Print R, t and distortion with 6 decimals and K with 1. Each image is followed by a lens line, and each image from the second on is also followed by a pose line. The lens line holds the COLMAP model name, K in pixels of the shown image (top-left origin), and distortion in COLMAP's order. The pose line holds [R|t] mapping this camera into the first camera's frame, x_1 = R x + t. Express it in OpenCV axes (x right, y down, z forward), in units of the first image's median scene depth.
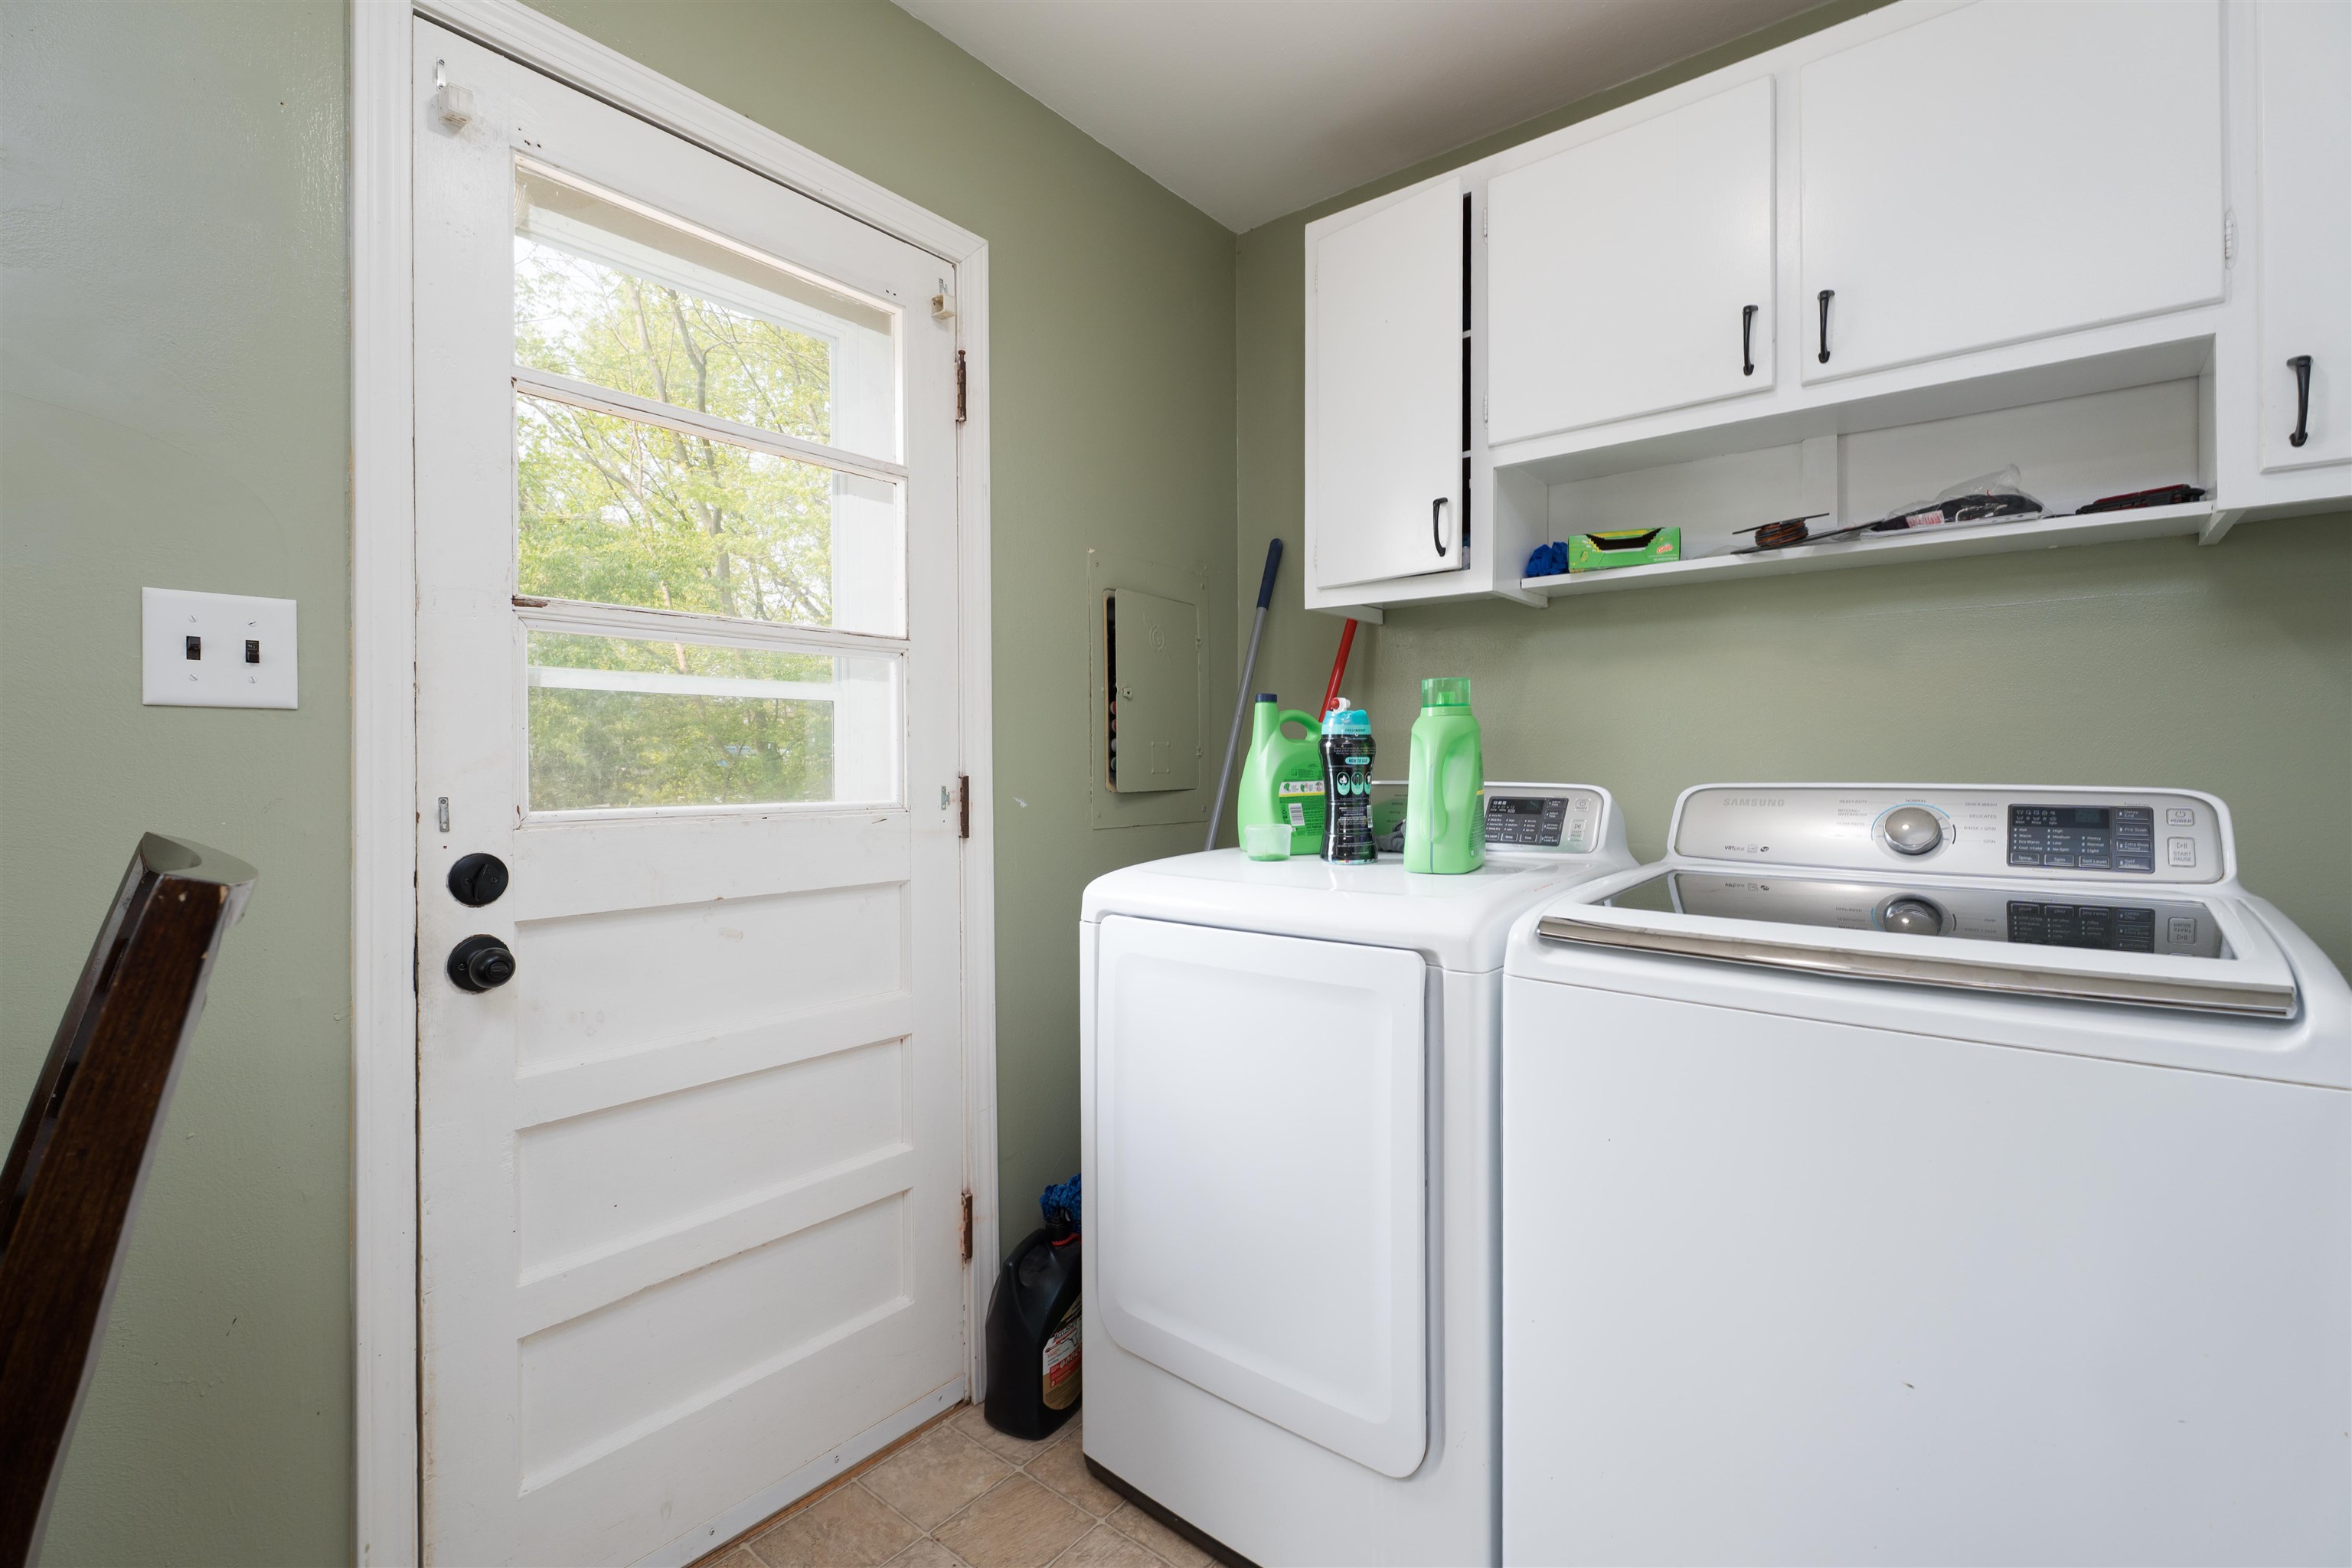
lens RADIAL K [[1066.1, 0, 1179.4], [0, 1066.1, 766.0], [0, 0, 1]] dist [-0.003810, -0.001110]
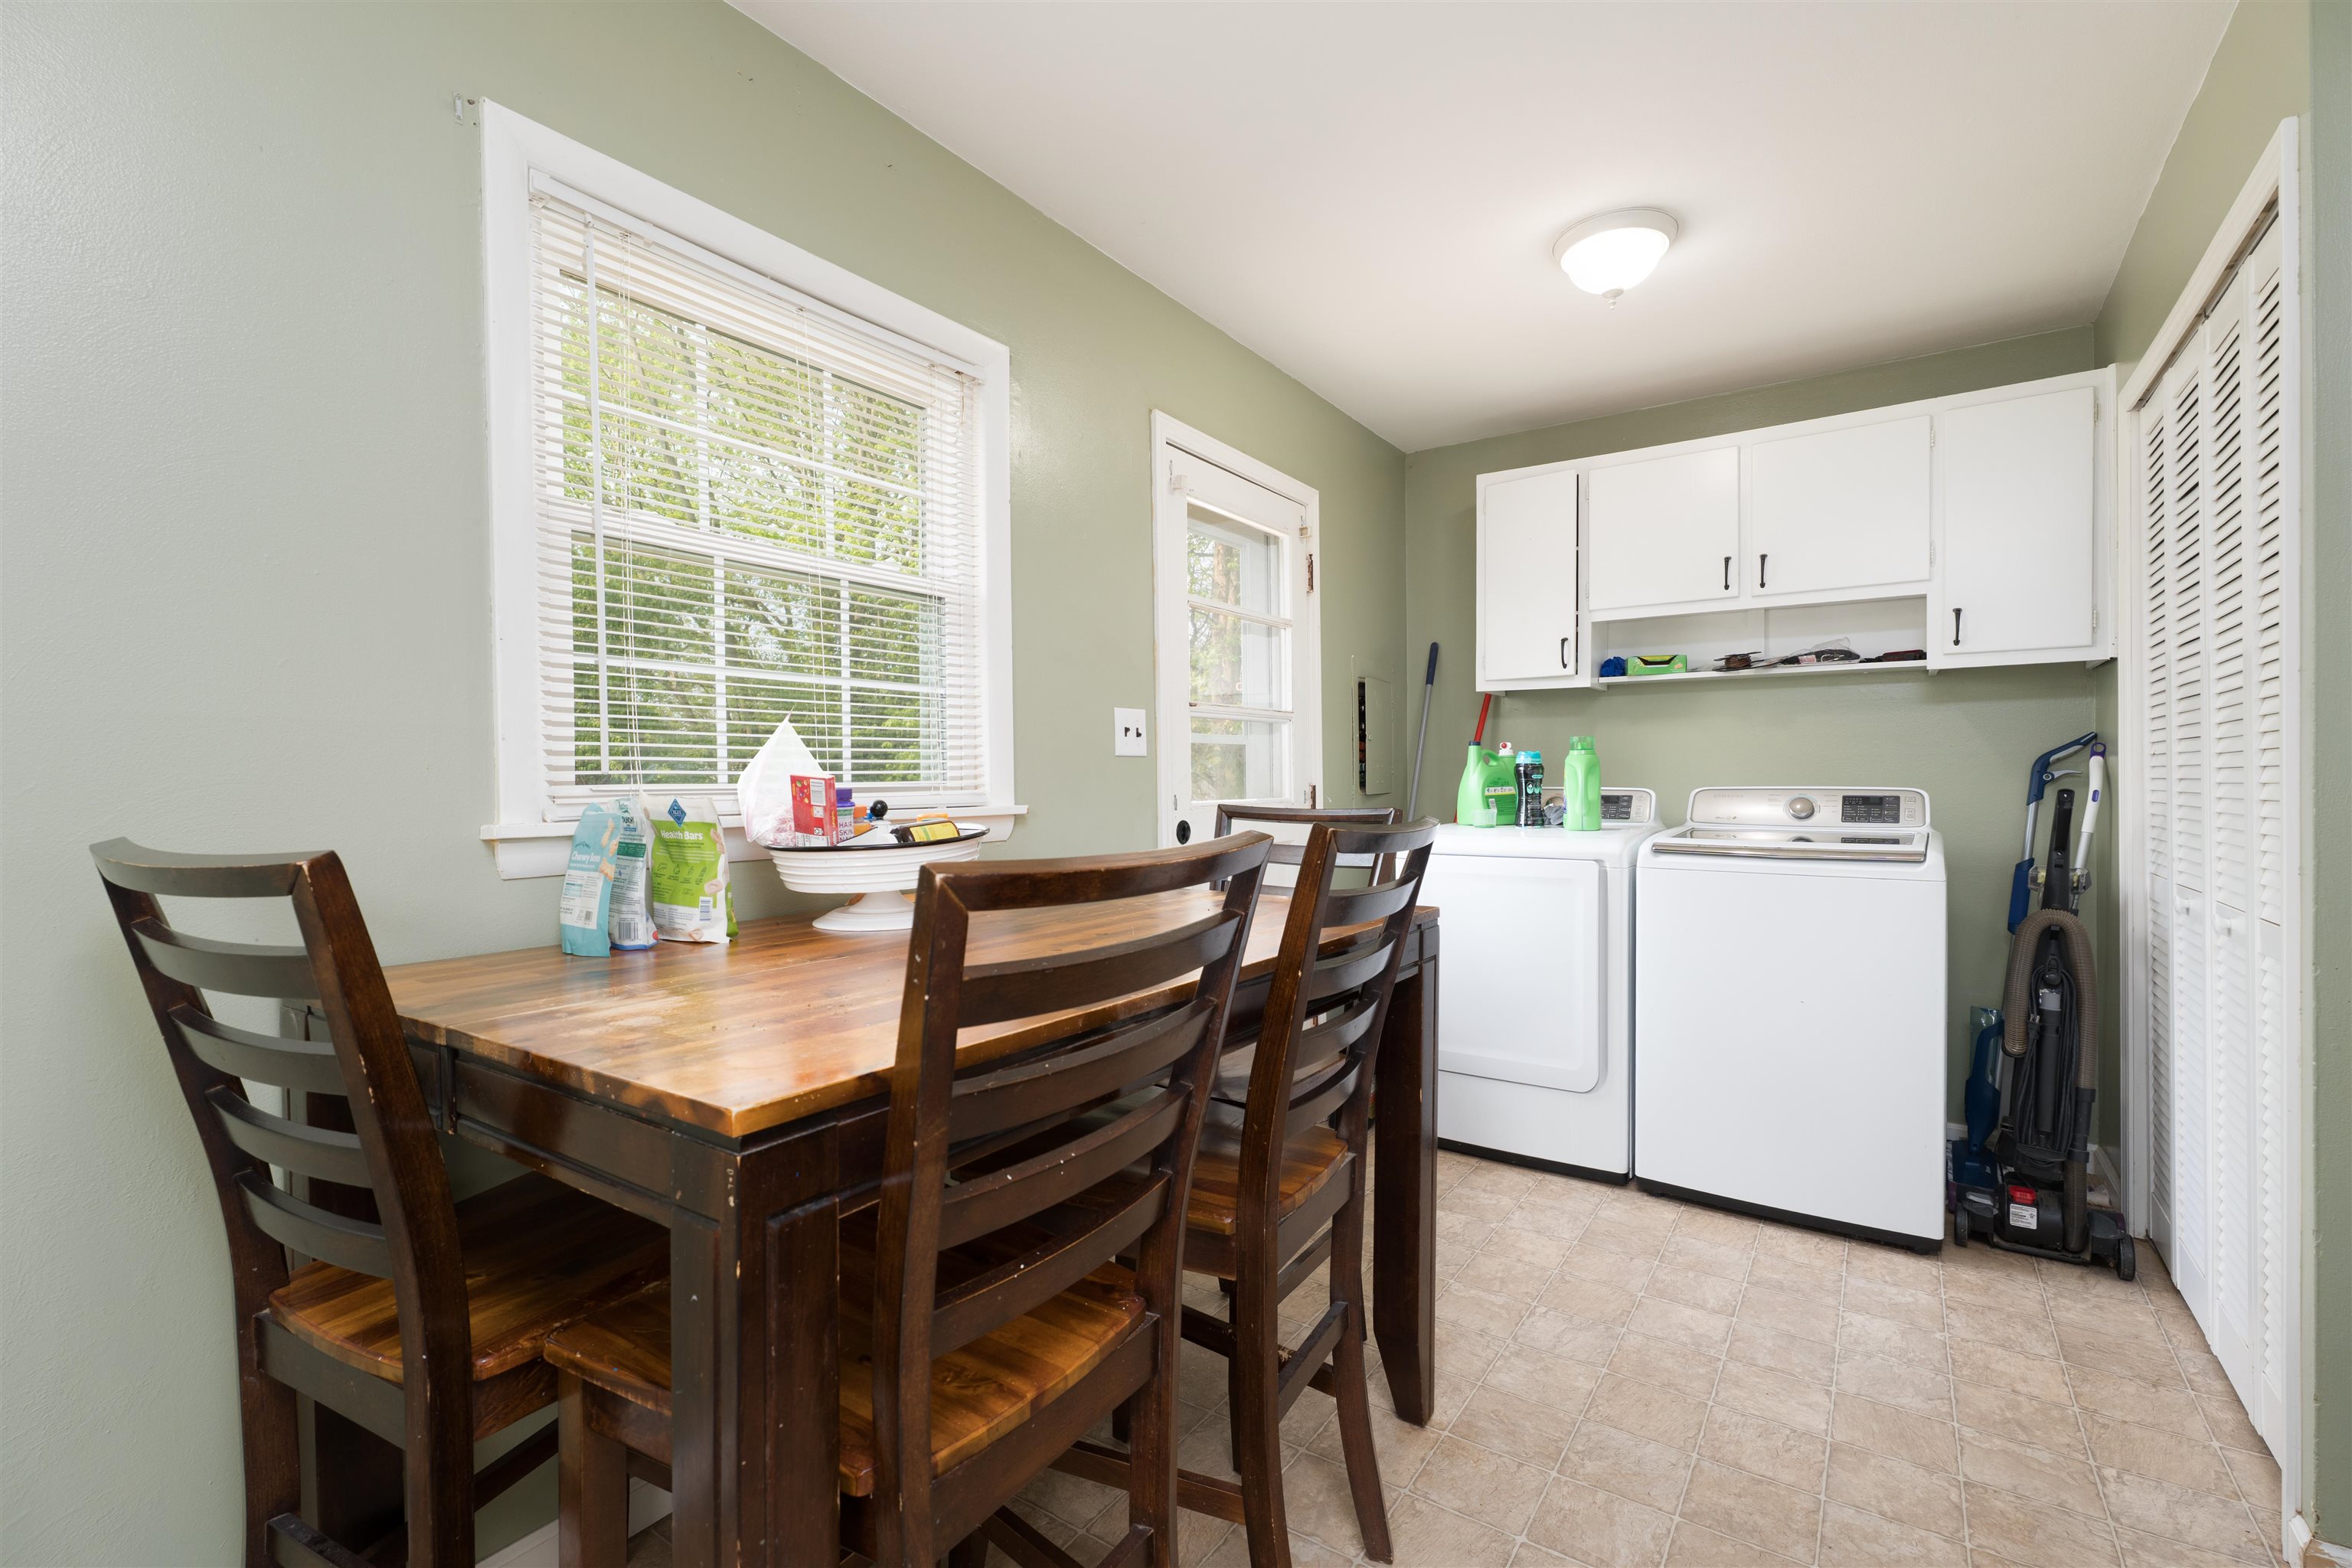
lens RADIAL K [[1066.1, 0, 1170.2], [0, 1066.1, 792.0], [0, 0, 1]] dist [-0.003810, -0.001110]
pose [[0.996805, -0.003830, 0.079784, -0.669047], [0.002771, 0.999907, 0.013387, -0.004554], [-0.079828, -0.013123, 0.996722, -0.925543]]
